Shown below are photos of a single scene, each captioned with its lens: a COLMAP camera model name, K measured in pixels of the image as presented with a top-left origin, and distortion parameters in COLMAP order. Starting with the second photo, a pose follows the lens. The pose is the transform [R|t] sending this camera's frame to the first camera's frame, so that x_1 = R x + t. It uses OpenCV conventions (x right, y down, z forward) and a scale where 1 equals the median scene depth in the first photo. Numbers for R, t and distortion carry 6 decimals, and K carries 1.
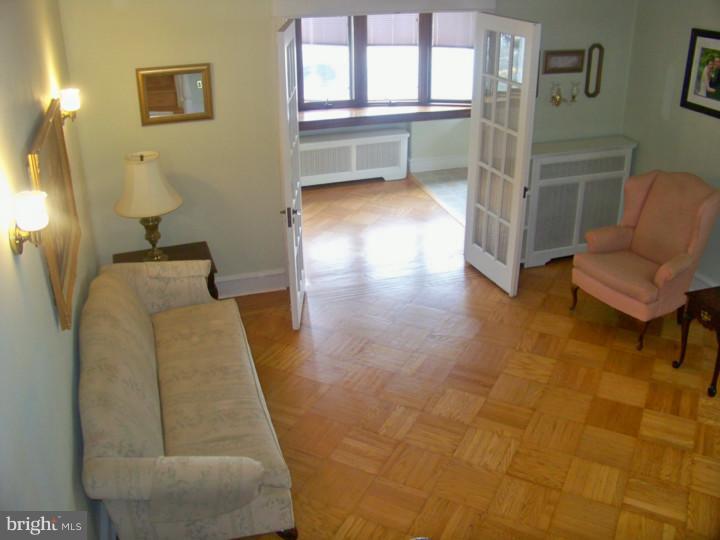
lens RADIAL K [[713.6, 0, 365.2], [0, 713.6, 253.4], [0, 0, 1]] dist [-0.281159, 0.333166]
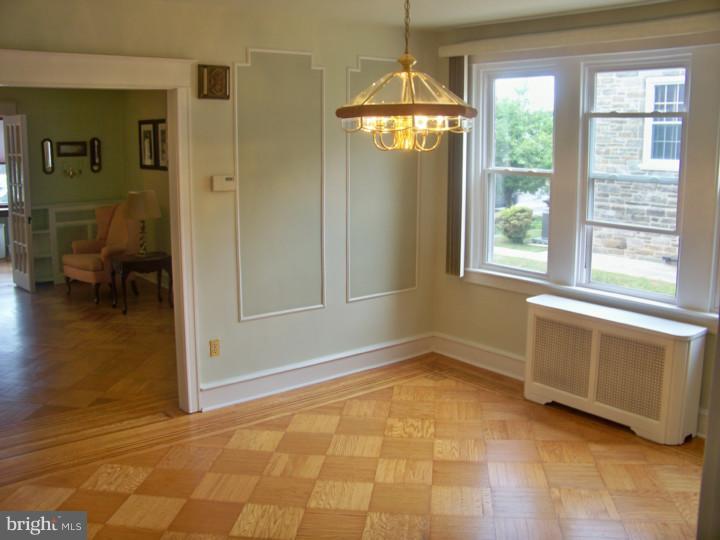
lens RADIAL K [[713.6, 0, 365.2], [0, 713.6, 253.4], [0, 0, 1]] dist [-0.281159, 0.333166]
pose [[0.936478, -0.048053, 0.347418, 0.365027], [0.138011, 0.961143, -0.239075, 0.416001], [-0.322430, 0.271836, 0.906722, -0.565360]]
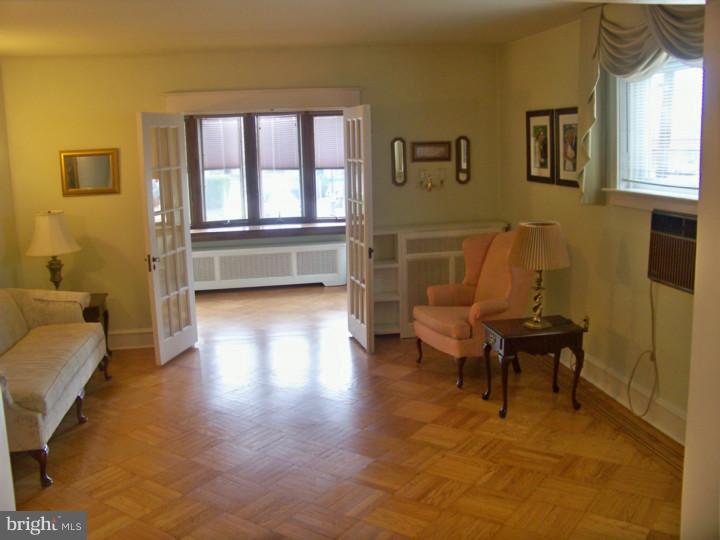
lens RADIAL K [[713.6, 0, 365.2], [0, 713.6, 253.4], [0, 0, 1]] dist [-0.281159, 0.333166]
pose [[0.991178, -0.001437, -0.132533, 0.336879], [-0.033474, 0.964812, -0.260803, 0.192669], [0.128244, 0.262938, 0.956252, -0.088362]]
